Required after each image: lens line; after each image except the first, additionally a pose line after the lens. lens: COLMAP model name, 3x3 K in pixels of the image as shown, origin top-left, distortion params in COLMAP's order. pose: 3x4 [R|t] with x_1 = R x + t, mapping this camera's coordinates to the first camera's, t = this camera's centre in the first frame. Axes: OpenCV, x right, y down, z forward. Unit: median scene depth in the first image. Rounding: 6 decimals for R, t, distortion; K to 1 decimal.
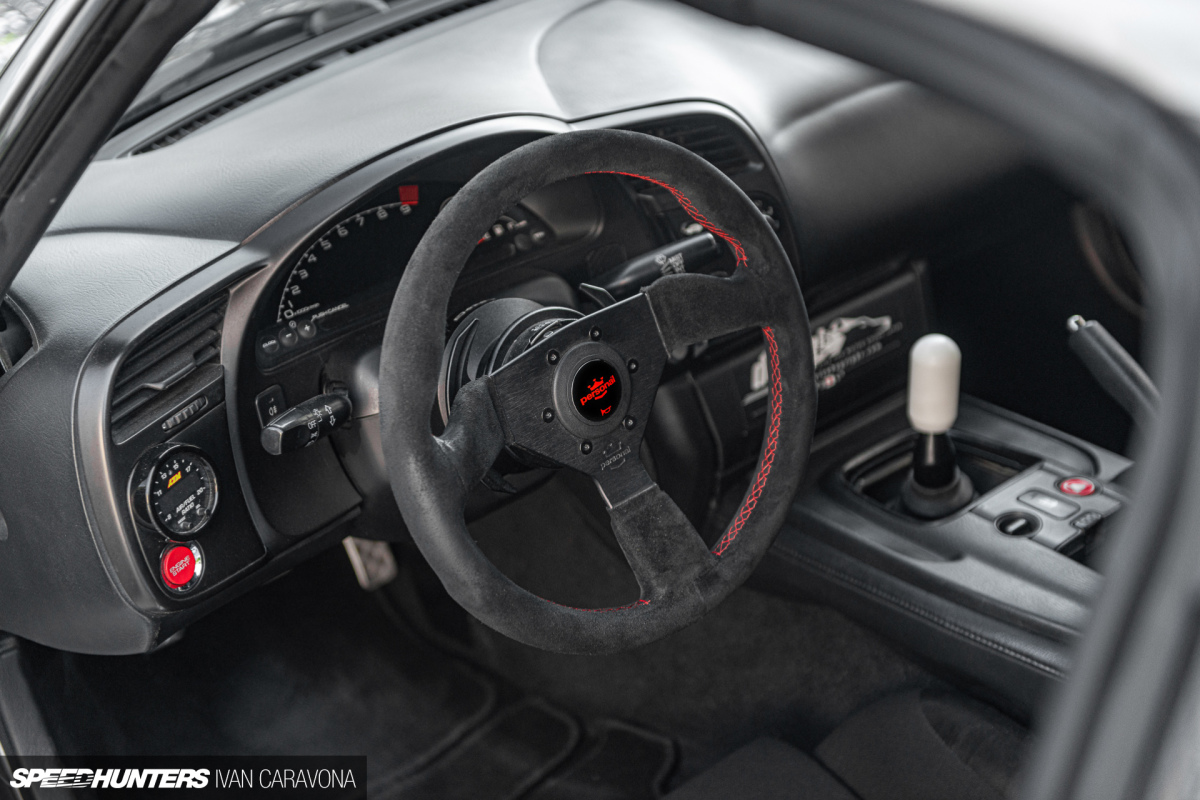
lens RADIAL K [[1925.2, 0, 601.8], [0, 1925.2, 399.2], [0, 0, 1]] dist [0.253176, 0.000000]
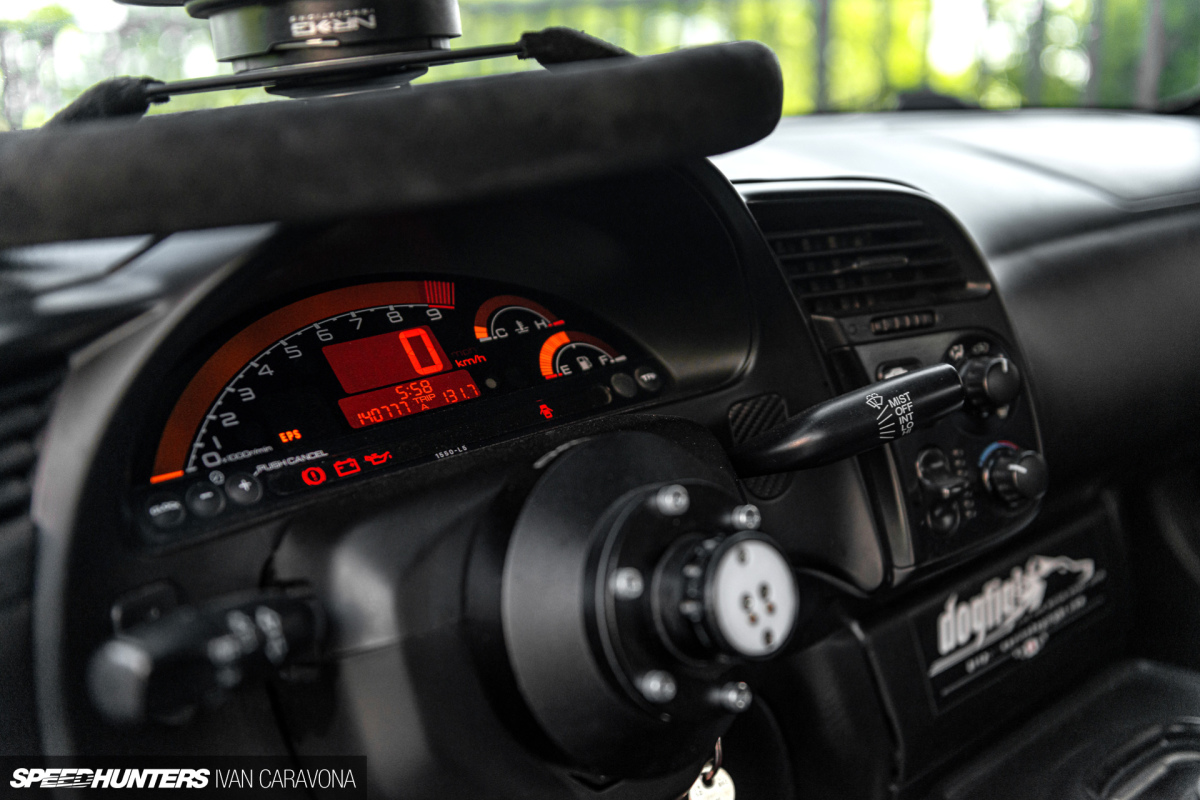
lens RADIAL K [[1425.7, 0, 596.4], [0, 1425.7, 400.1], [0, 0, 1]] dist [0.006539, 0.000000]
pose [[0.998619, 0.020413, 0.048417, -0.075086], [-0.008988, 0.974232, -0.225370, 0.025005], [-0.051770, 0.224624, 0.973069, 0.601382]]
